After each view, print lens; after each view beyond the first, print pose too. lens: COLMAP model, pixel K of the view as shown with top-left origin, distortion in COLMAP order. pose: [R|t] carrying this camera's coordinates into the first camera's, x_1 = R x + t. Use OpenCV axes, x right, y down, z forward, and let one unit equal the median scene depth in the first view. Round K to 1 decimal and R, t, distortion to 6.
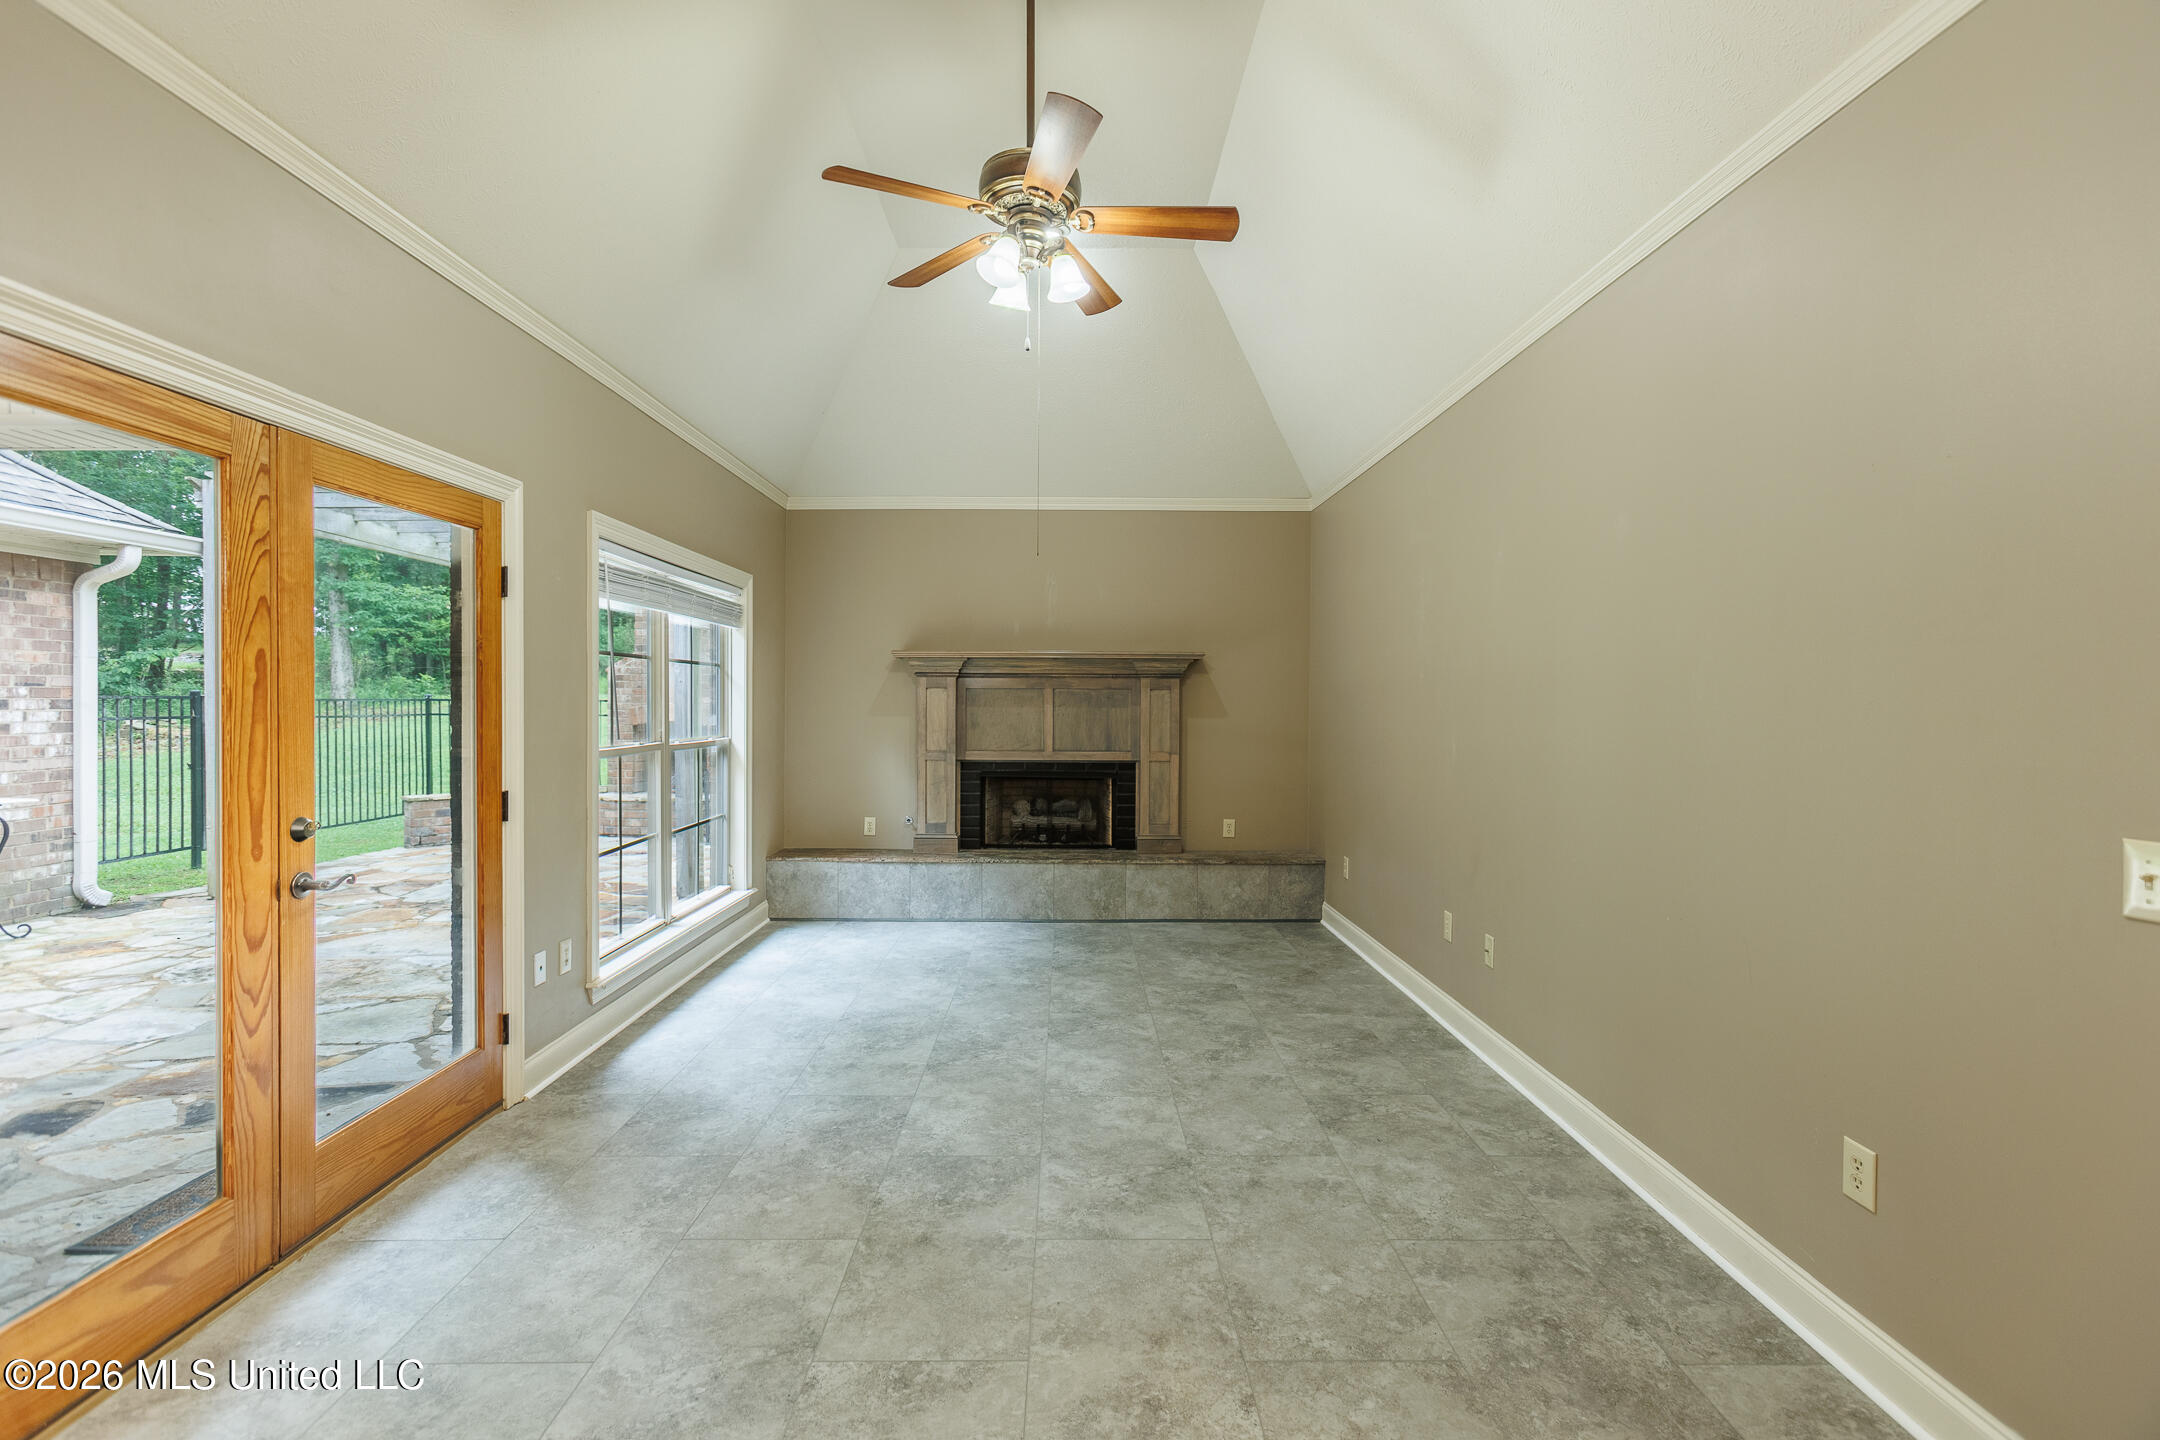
lens RADIAL K [[982.2, 0, 1066.2], [0, 982.2, 707.3], [0, 0, 1]] dist [-0.010345, 0.004631]
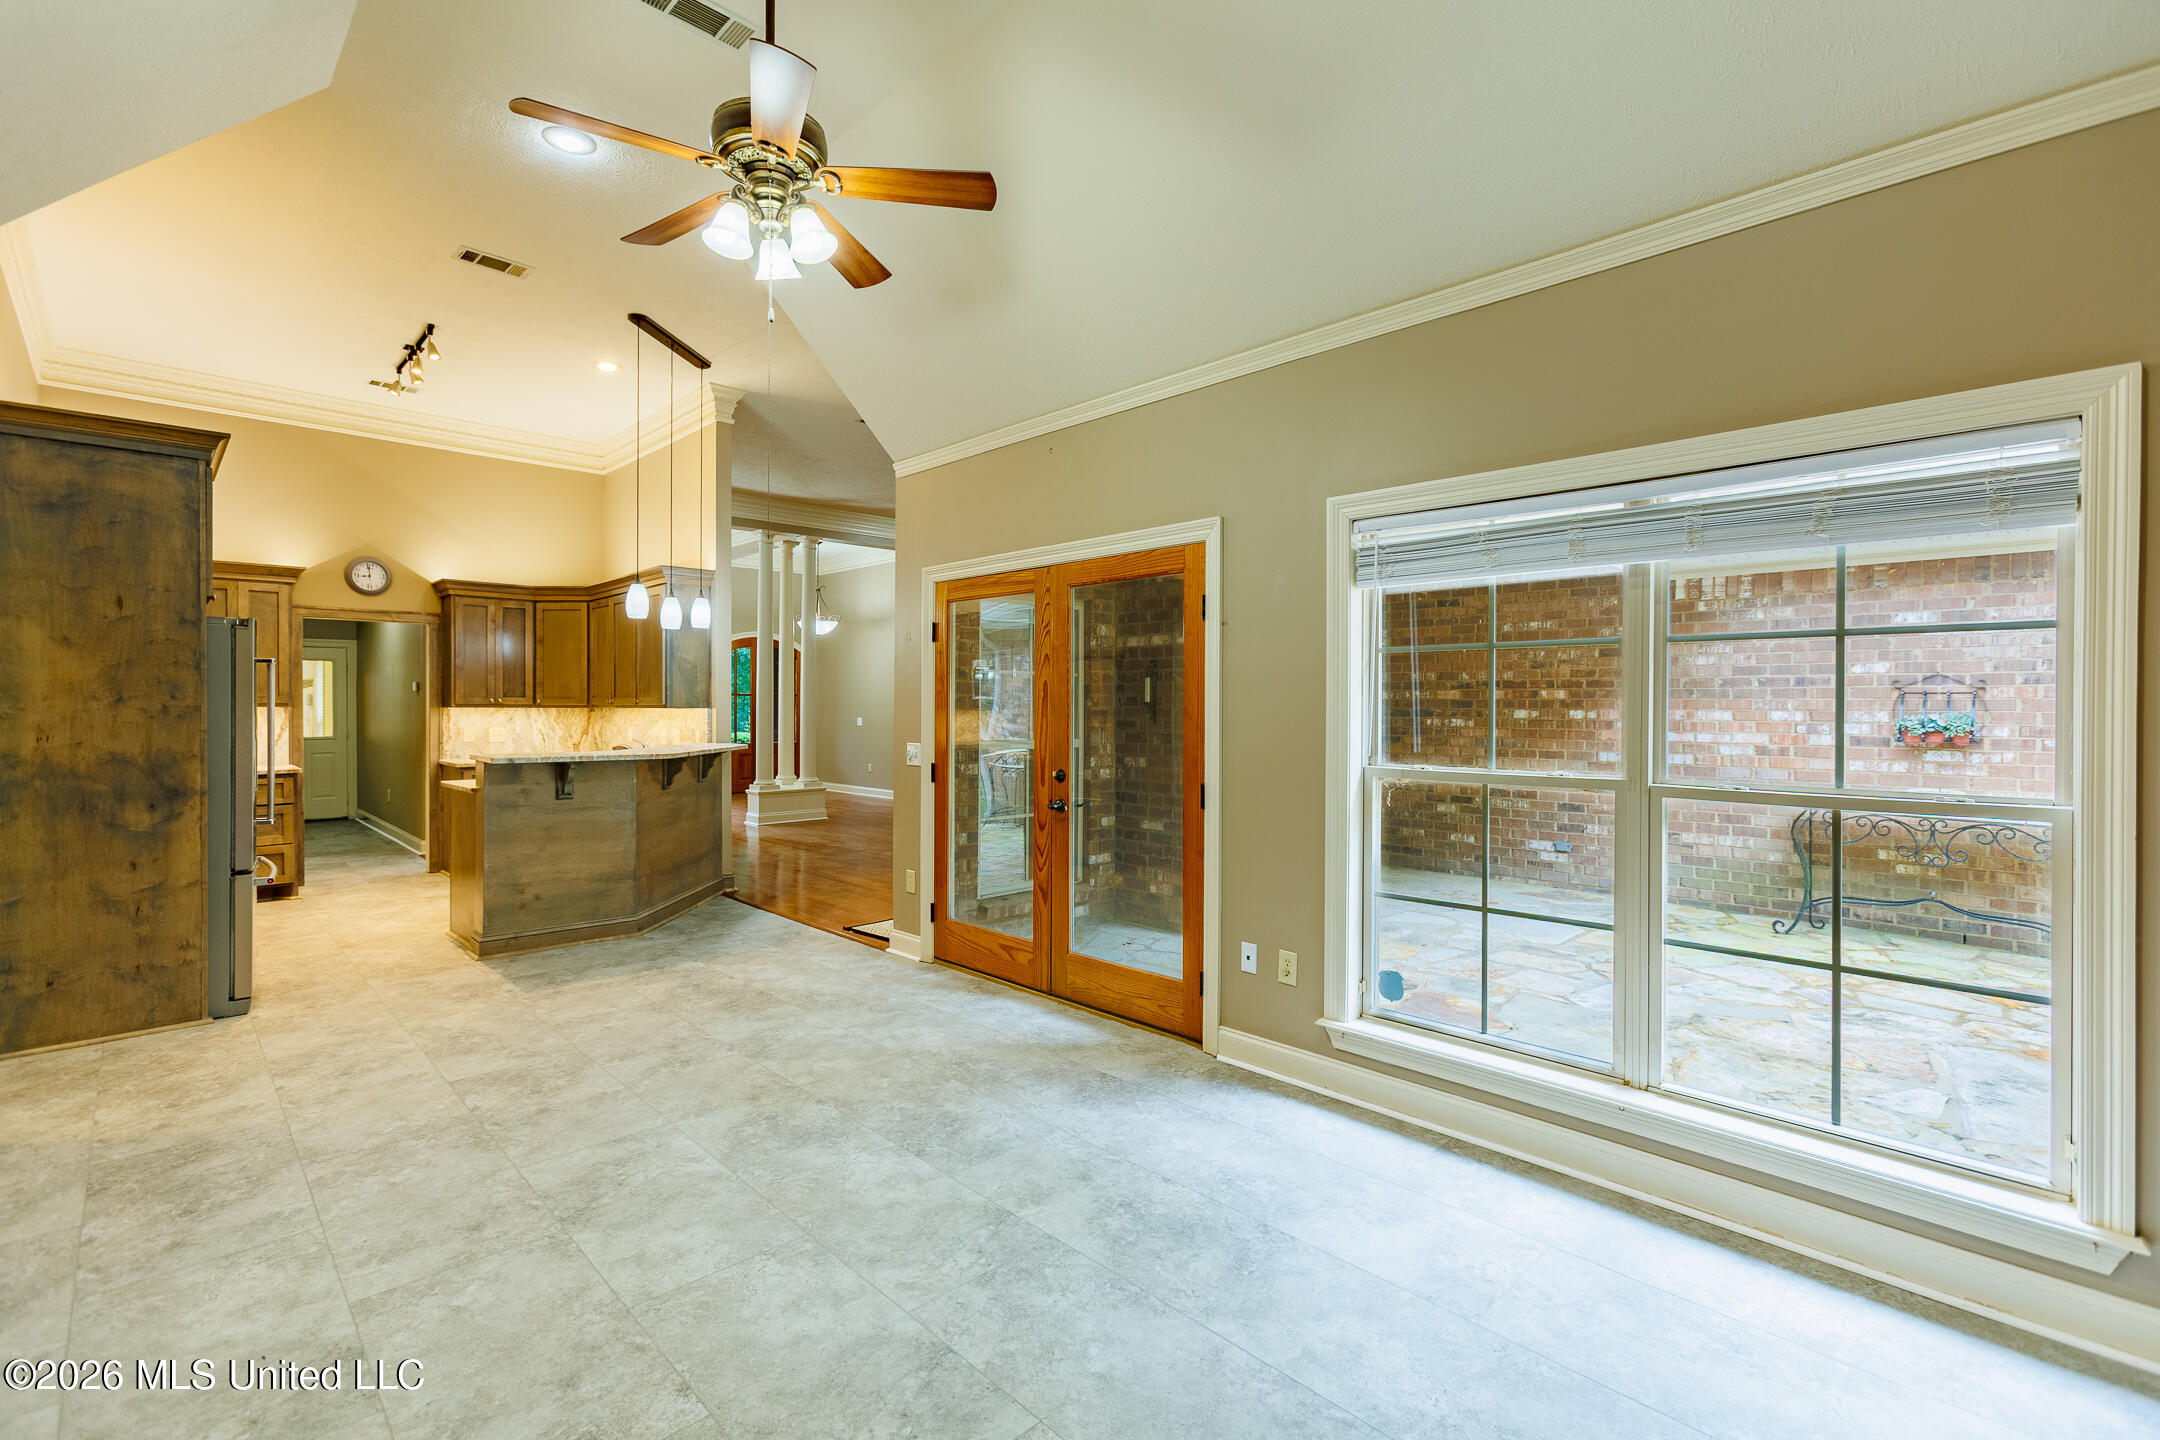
lens RADIAL K [[982.2, 0, 1083.2], [0, 982.2, 716.4], [0, 0, 1]] dist [-0.010345, 0.004631]
pose [[-0.722840, -0.004312, -0.691002, 0.506581], [-0.014656, 0.999851, 0.009092, -0.005741], [0.690860, 0.016699, -0.722795, 2.490432]]
